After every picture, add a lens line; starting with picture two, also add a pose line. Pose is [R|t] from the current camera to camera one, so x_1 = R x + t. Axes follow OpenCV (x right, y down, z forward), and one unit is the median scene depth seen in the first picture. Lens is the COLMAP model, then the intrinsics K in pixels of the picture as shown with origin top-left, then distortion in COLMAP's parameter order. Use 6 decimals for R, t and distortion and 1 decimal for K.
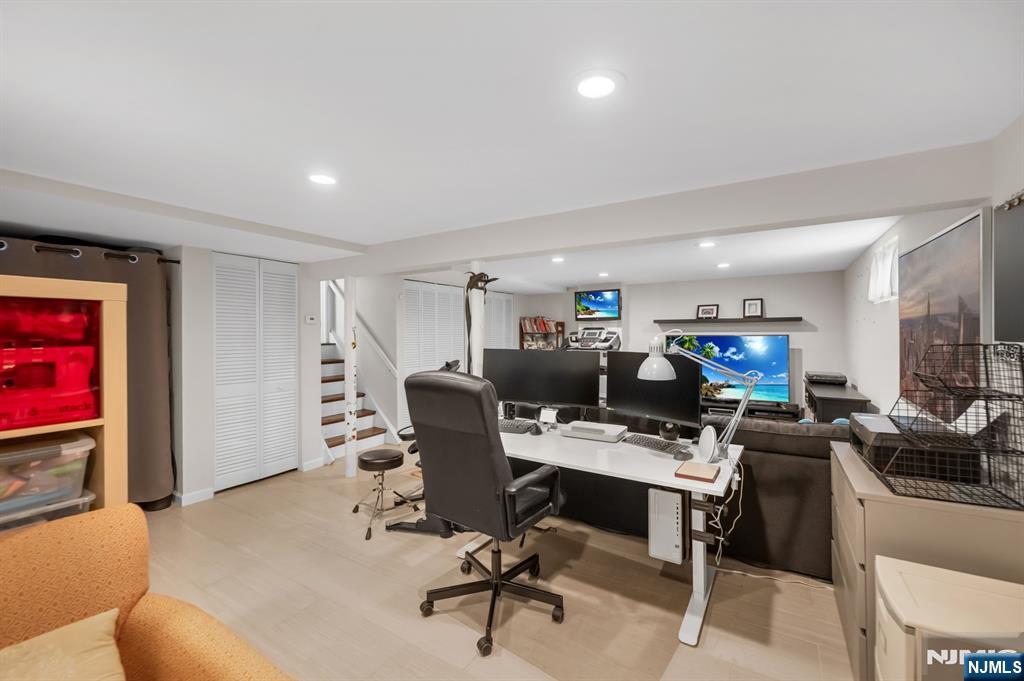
lens RADIAL K [[424.8, 0, 514.4], [0, 424.8, 336.8], [0, 0, 1]] dist [-0.000453, -0.000004]
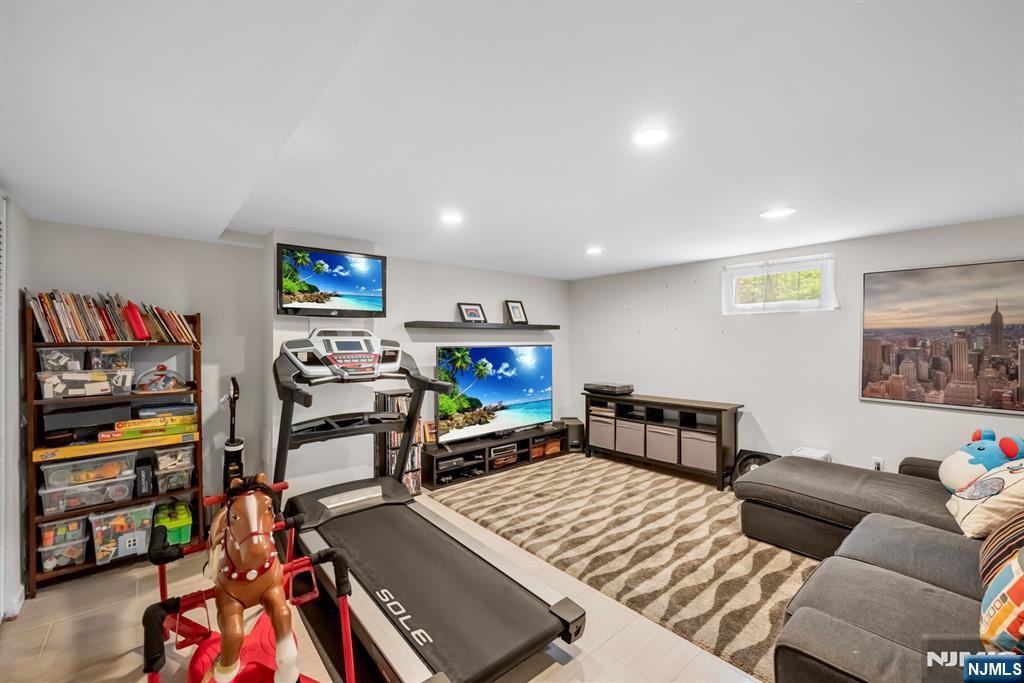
lens RADIAL K [[424.8, 0, 514.4], [0, 424.8, 337.8], [0, 0, 1]] dist [-0.000453, -0.000004]
pose [[0.291209, 0.013325, 0.956567, -0.199276], [0.013257, 0.999751, -0.017962, -0.004241], [-0.956567, 0.017912, 0.290960, 0.714843]]
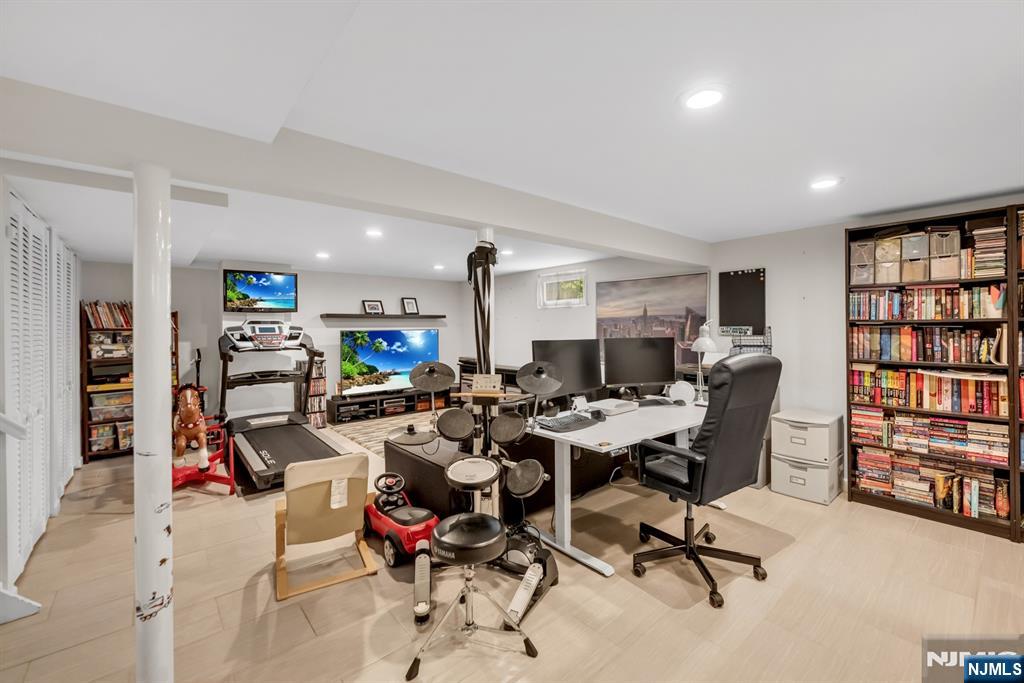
lens RADIAL K [[429.2, 0, 516.1], [0, 429.2, 321.6], [0, 0, 1]] dist [-0.001723, -0.000233]
pose [[0.295842, 0.015822, 0.955106, -0.417696], [0.018015, 0.999593, -0.022139, 0.003816], [-0.955067, 0.023756, 0.295437, 0.363556]]
